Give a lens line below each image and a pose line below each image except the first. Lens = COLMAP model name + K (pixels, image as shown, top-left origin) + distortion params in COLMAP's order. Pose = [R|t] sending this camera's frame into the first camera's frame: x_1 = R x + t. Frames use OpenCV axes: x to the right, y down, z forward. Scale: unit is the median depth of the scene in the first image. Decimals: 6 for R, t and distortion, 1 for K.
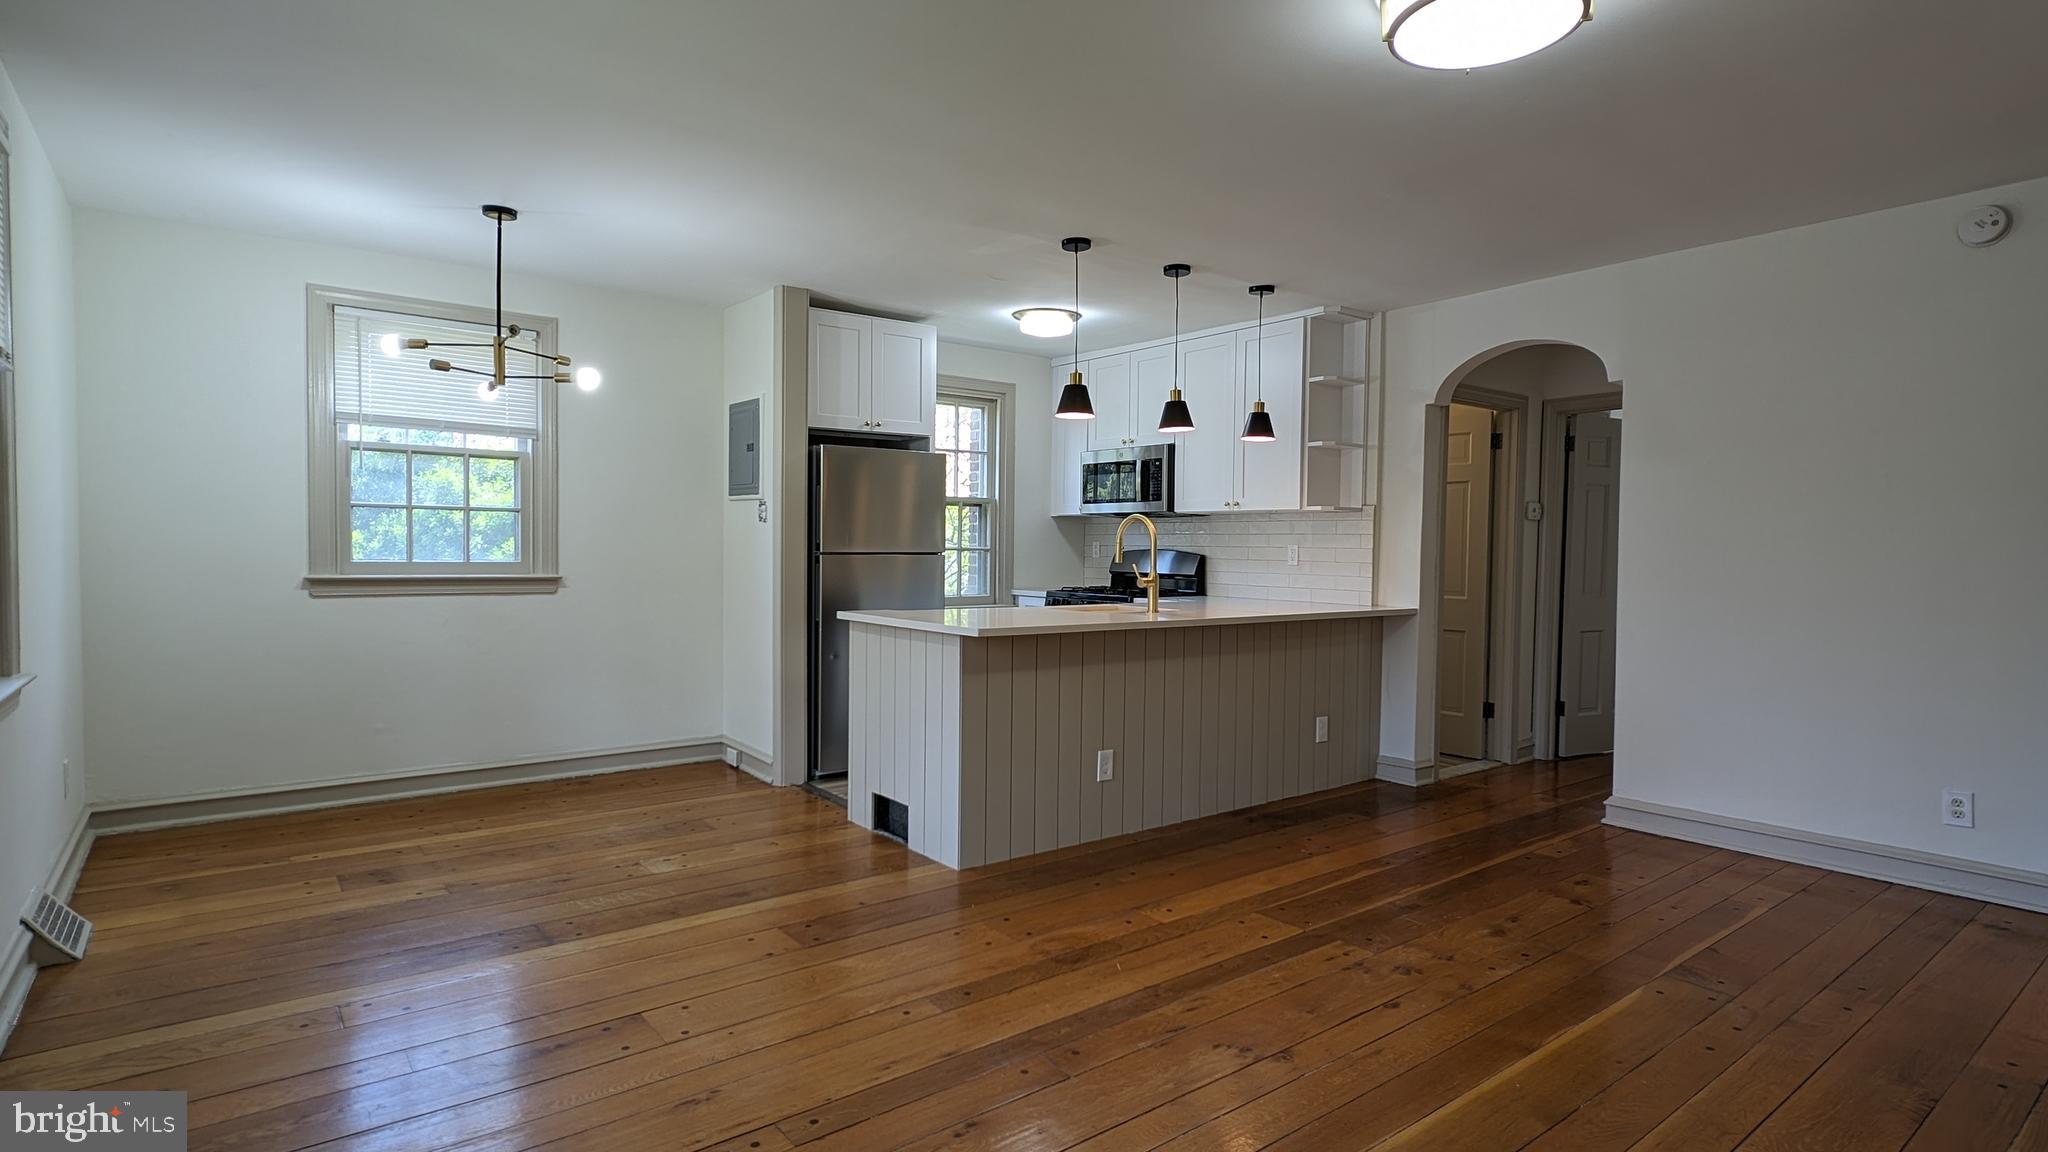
lens RADIAL K [[1025.4, 0, 1022.3], [0, 1025.4, 582.2], [0, 0, 1]] dist [0.026599, -0.020287]
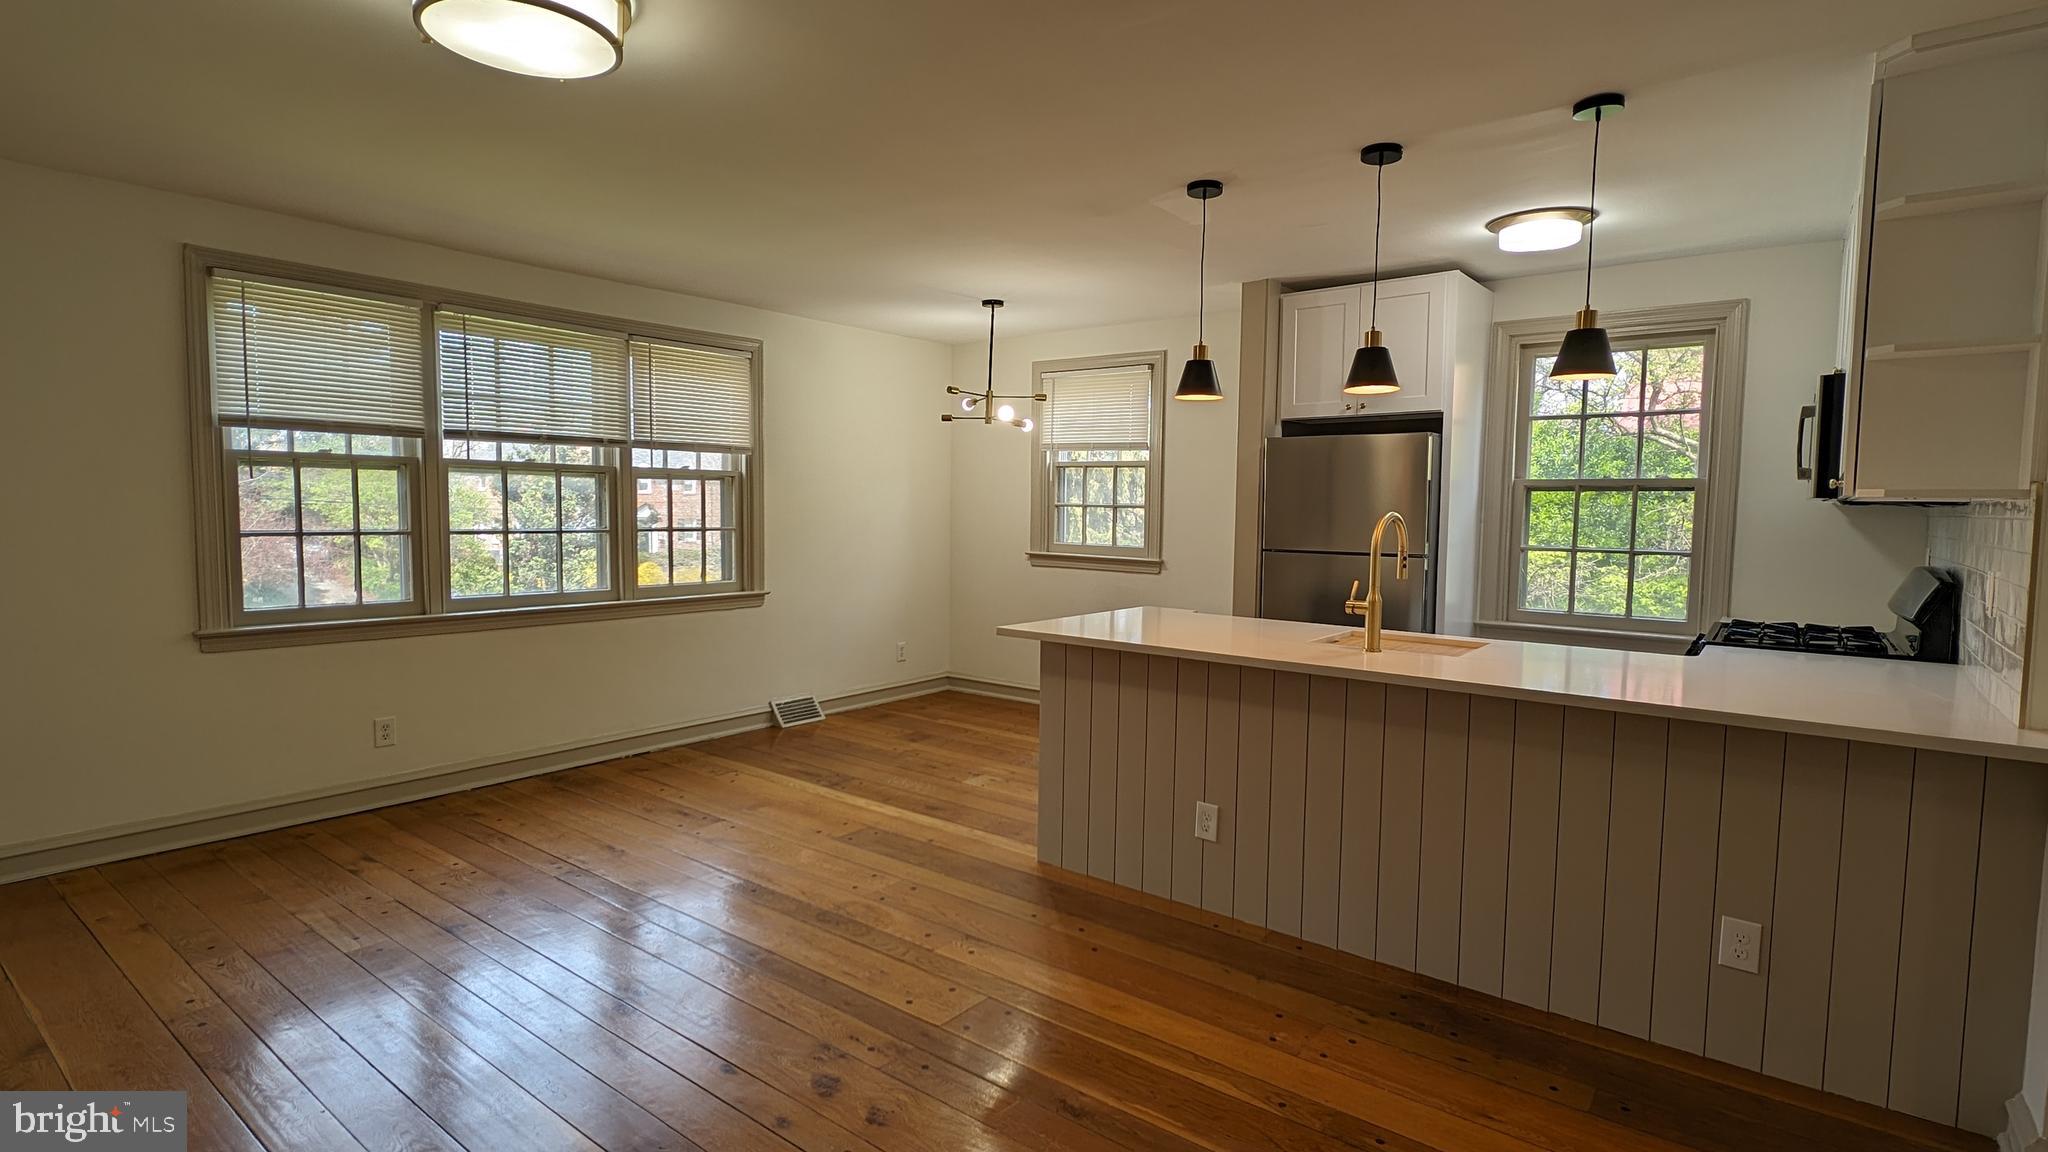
lens RADIAL K [[1004.4, 0, 1020.9], [0, 1004.4, 565.4], [0, 0, 1]] dist [-0.001350, -0.019097]
pose [[0.246620, 0.050856, -0.967777, 0.651590], [-0.051798, 0.997886, 0.039238, -0.037679], [0.967727, 0.040452, 0.248733, 0.531979]]
